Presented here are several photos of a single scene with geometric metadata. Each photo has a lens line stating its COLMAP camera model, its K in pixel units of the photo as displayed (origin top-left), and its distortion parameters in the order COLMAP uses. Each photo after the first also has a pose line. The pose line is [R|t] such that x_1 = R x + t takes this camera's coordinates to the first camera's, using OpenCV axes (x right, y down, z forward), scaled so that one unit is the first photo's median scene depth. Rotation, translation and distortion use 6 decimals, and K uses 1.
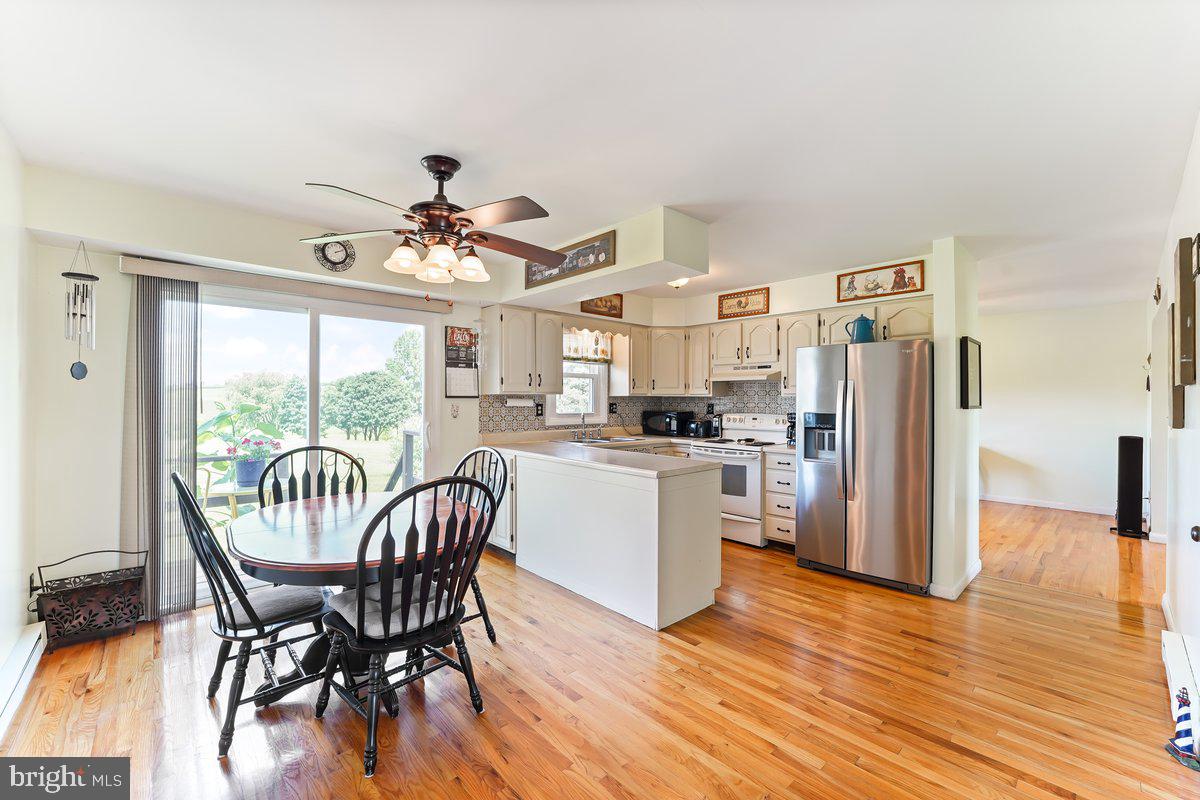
lens RADIAL K [[491.7, 0, 601.1], [0, 491.7, 399.7], [0, 0, 1]] dist [-0.022307, 0.001259]
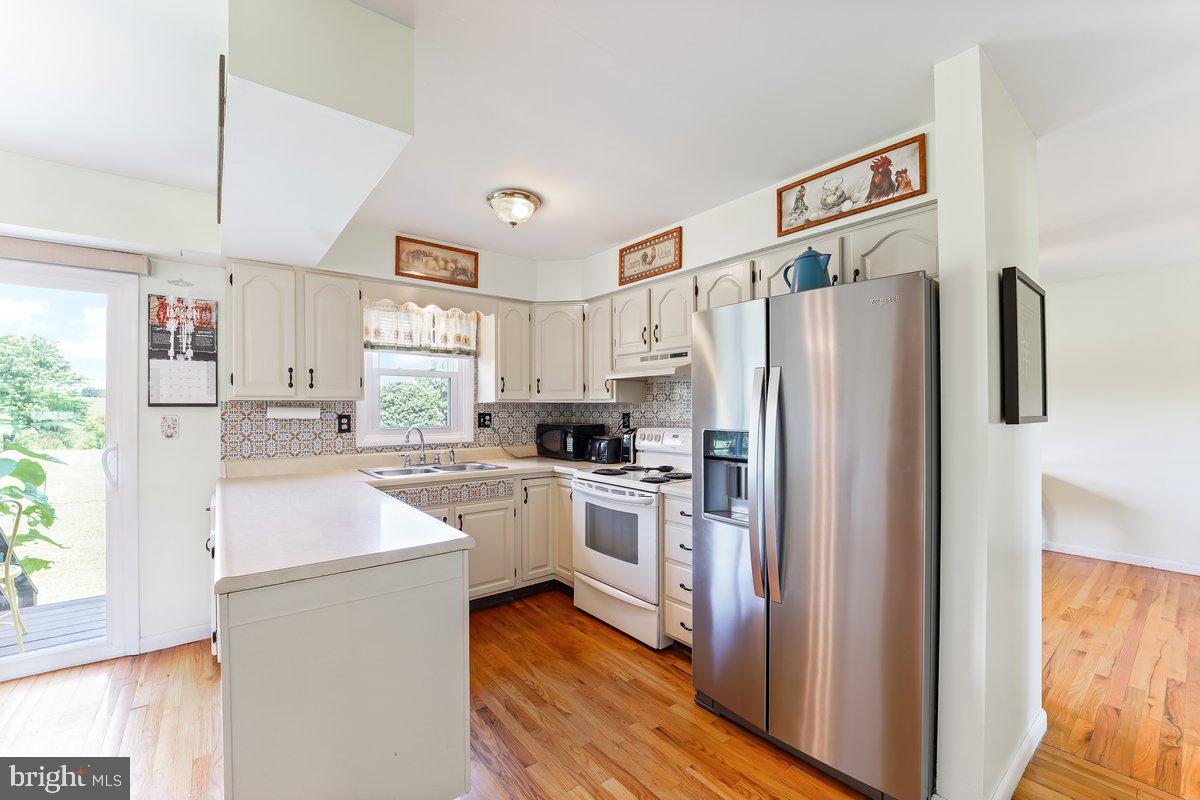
lens RADIAL K [[491.7, 0, 607.2], [0, 491.7, 407.7], [0, 0, 1]] dist [-0.022307, 0.001259]
pose [[0.997261, -0.005714, -0.073741, 0.327071], [0.005618, 0.999983, -0.001515, 0.001815], [0.073748, 0.001097, 0.997276, 0.416508]]
